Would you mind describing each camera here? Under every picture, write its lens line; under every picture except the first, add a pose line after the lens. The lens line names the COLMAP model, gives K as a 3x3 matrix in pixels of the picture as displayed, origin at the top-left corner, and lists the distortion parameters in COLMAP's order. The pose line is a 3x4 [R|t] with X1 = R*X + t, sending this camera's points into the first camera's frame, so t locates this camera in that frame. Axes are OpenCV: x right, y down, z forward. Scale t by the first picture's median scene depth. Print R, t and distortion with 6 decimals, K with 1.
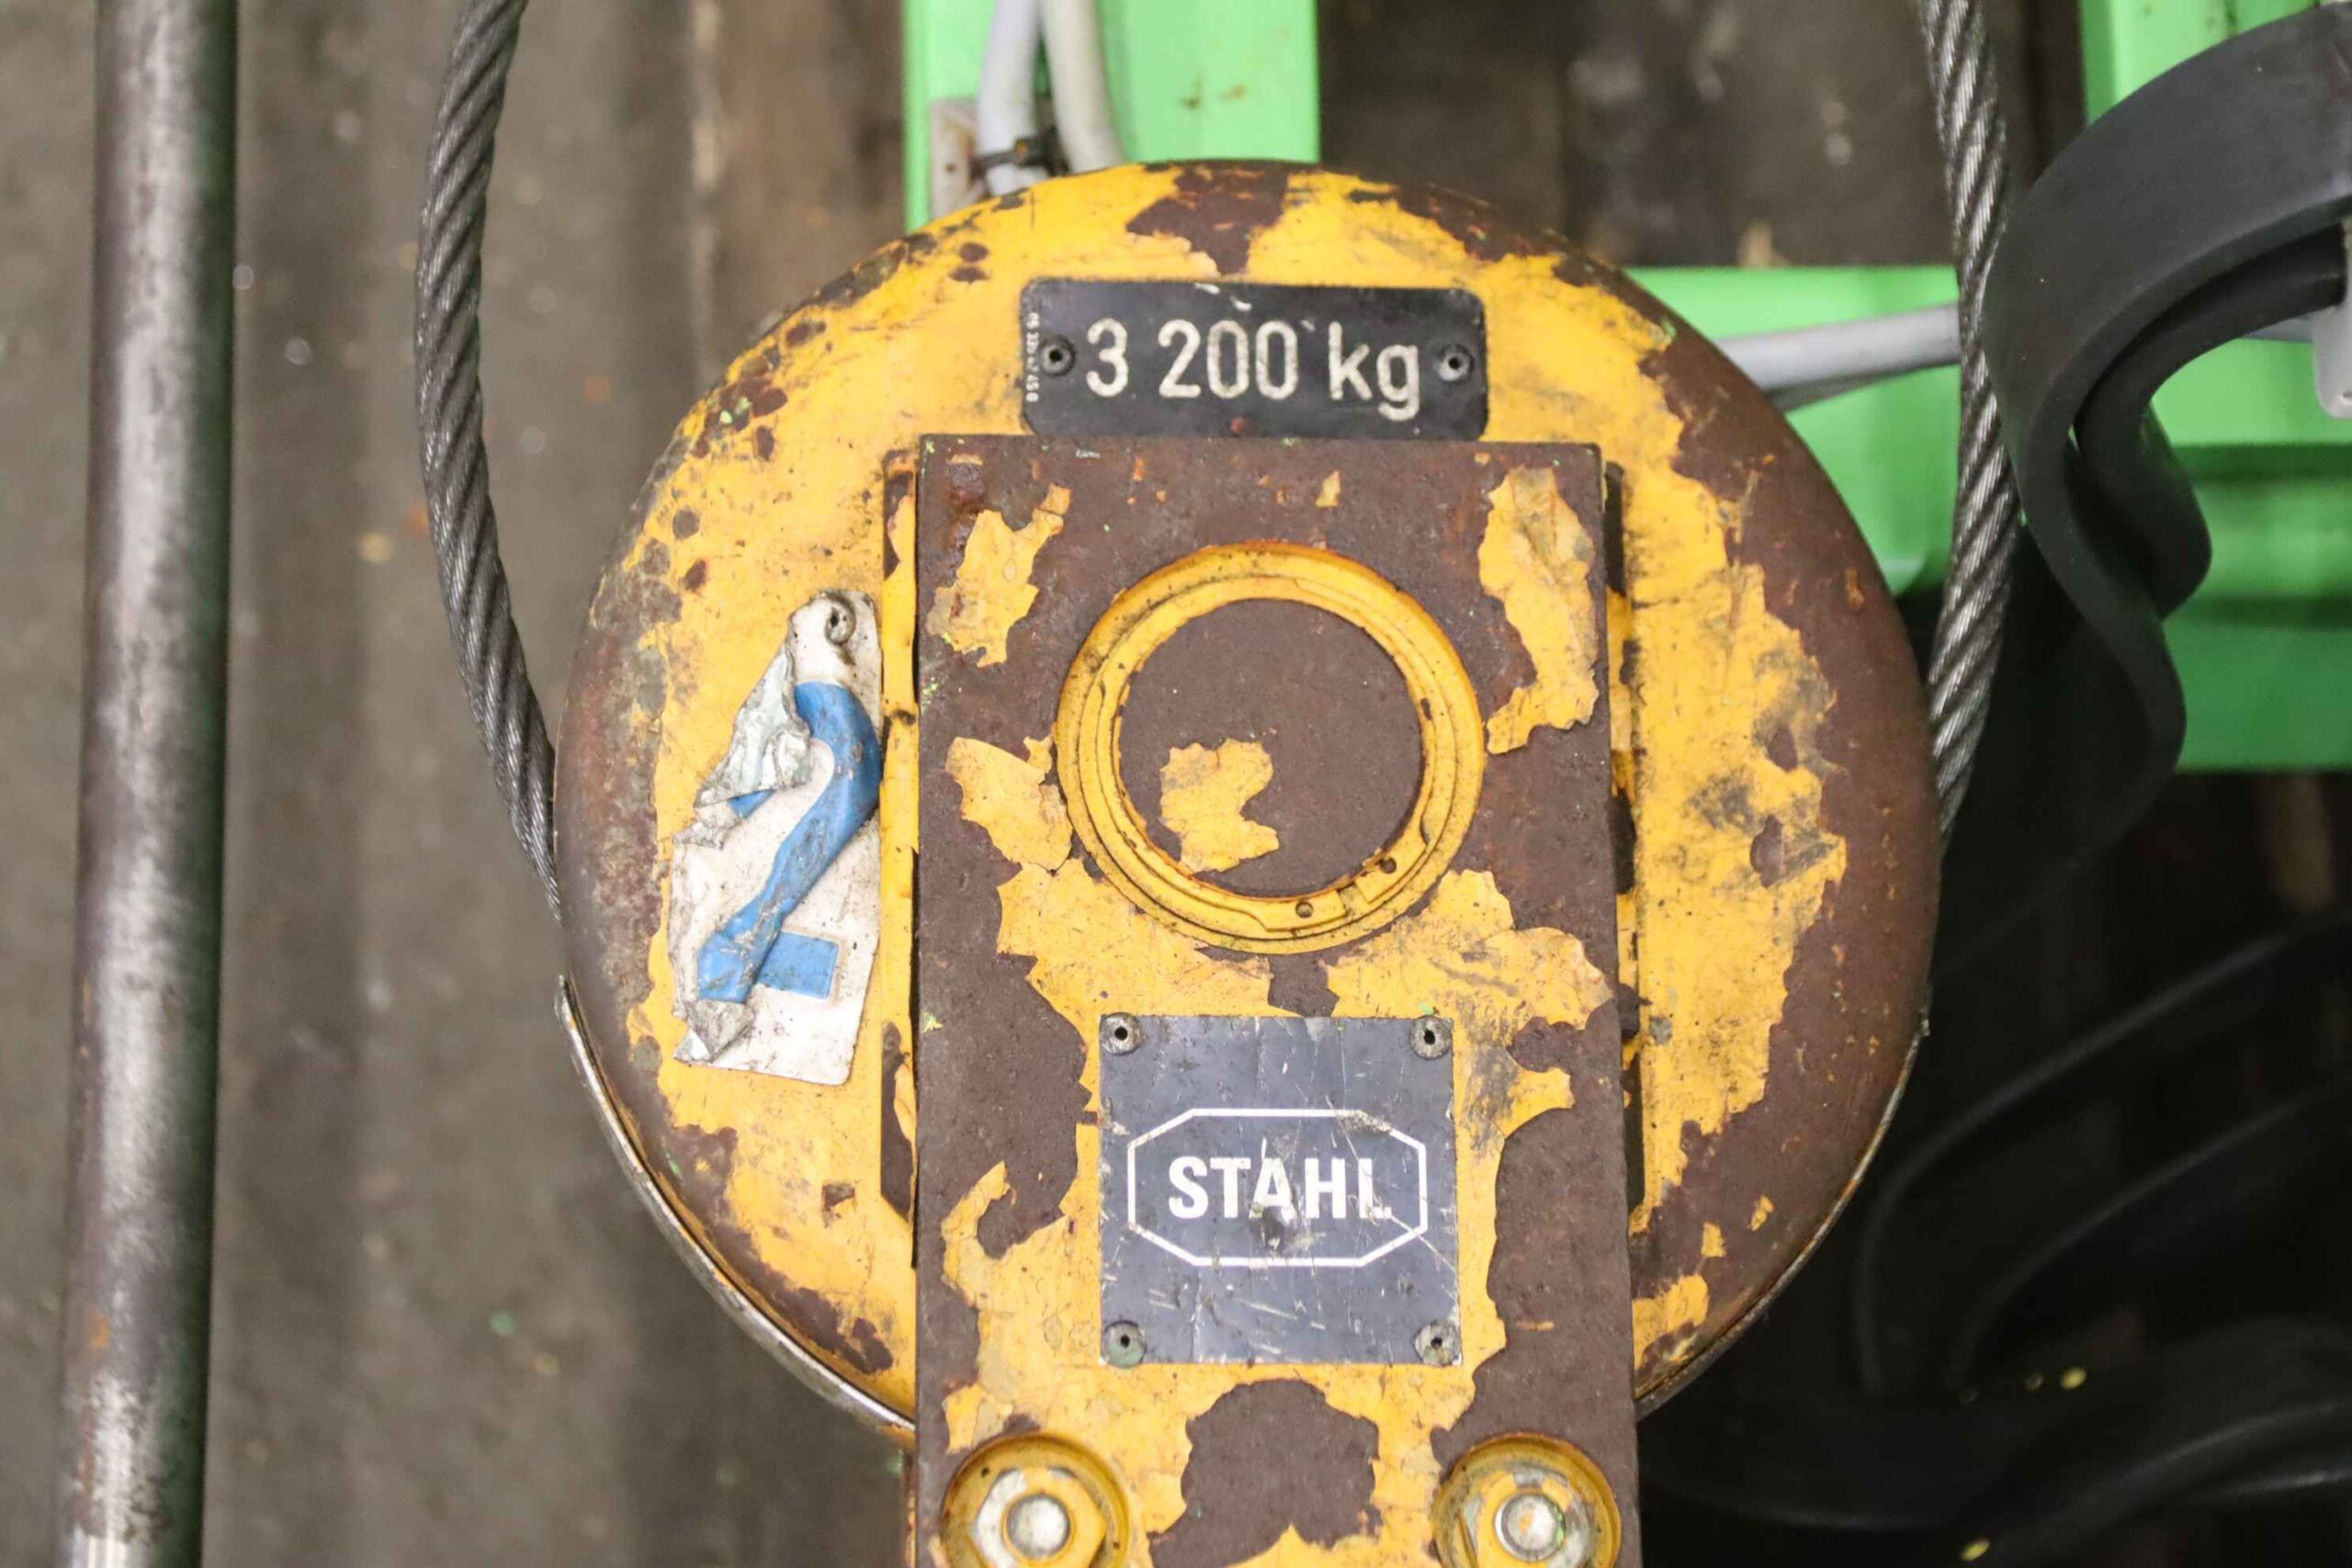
lens RADIAL K [[5955.1, 0, 1176.0], [0, 5955.1, 784.0], [0, 0, 1]] dist [0.333623, 1.297834]
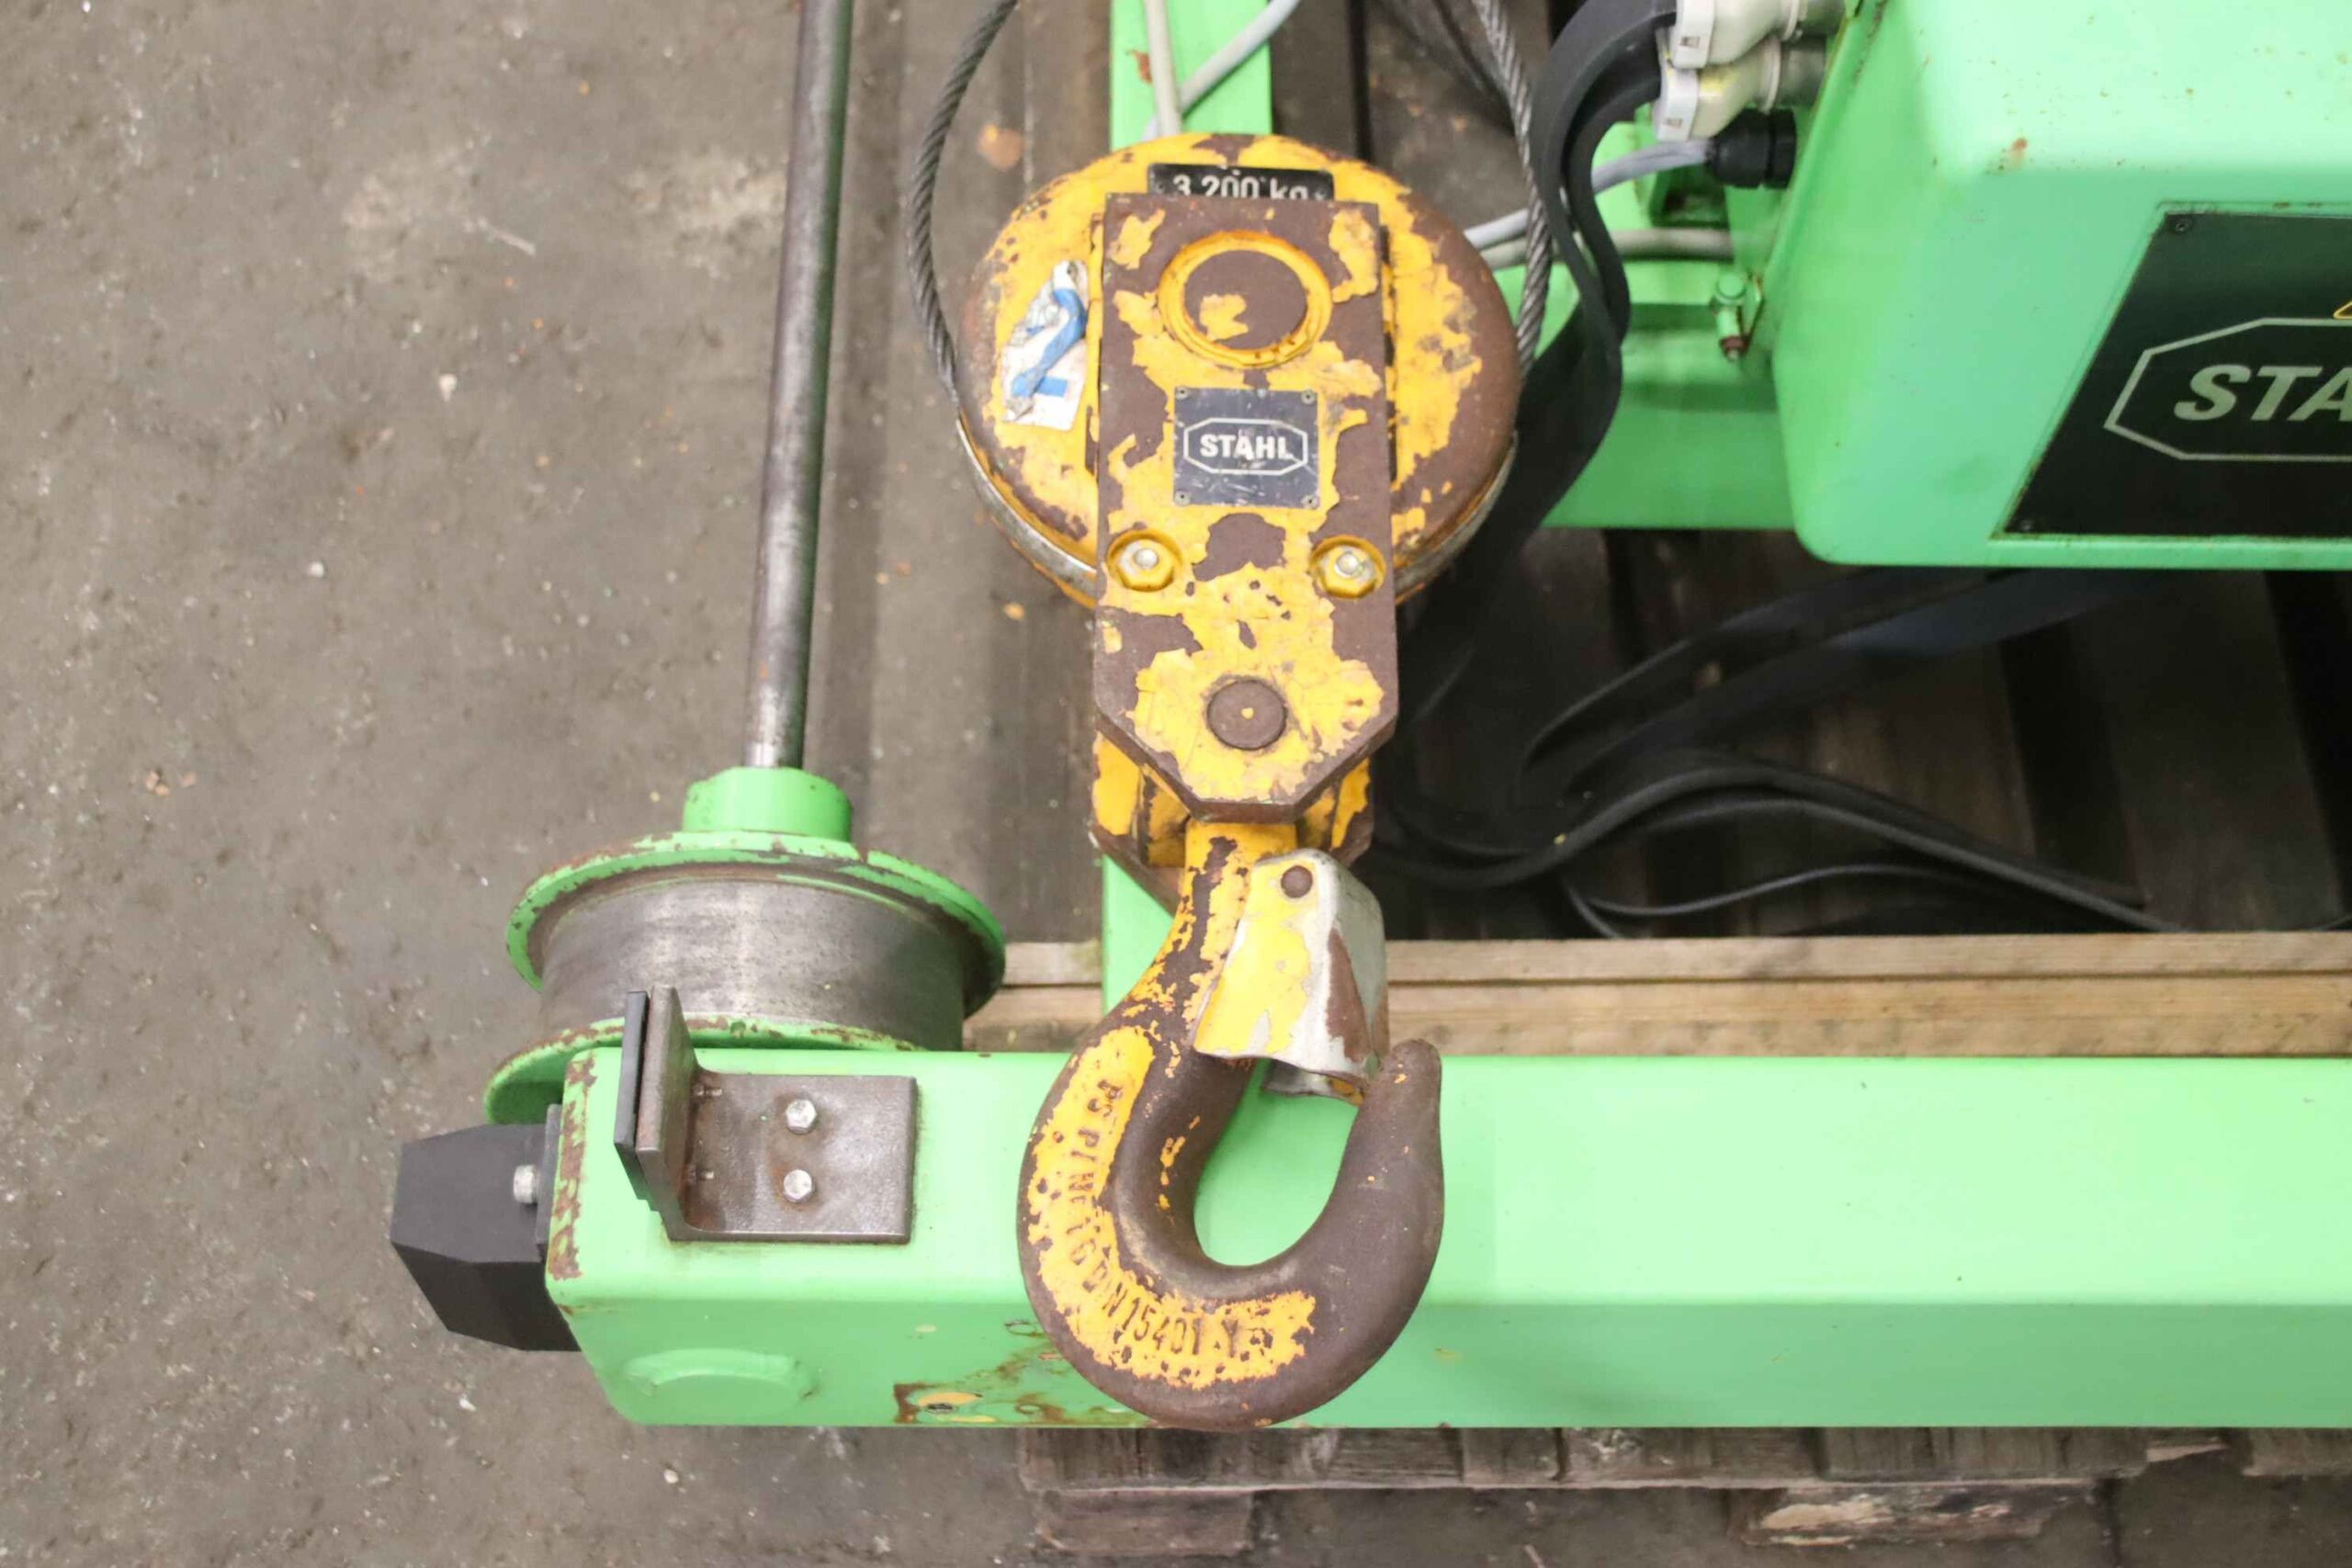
lens RADIAL K [[2927.7, 0, 1176.0], [0, 2927.7, 784.0], [0, 0, 1]] dist [0.114423, -0.592901]
pose [[0.999487, 0.001104, -0.031995, 0.026348], [-0.008797, 0.970405, -0.241324, 0.478705], [0.030781, 0.241482, 0.969917, -0.130633]]
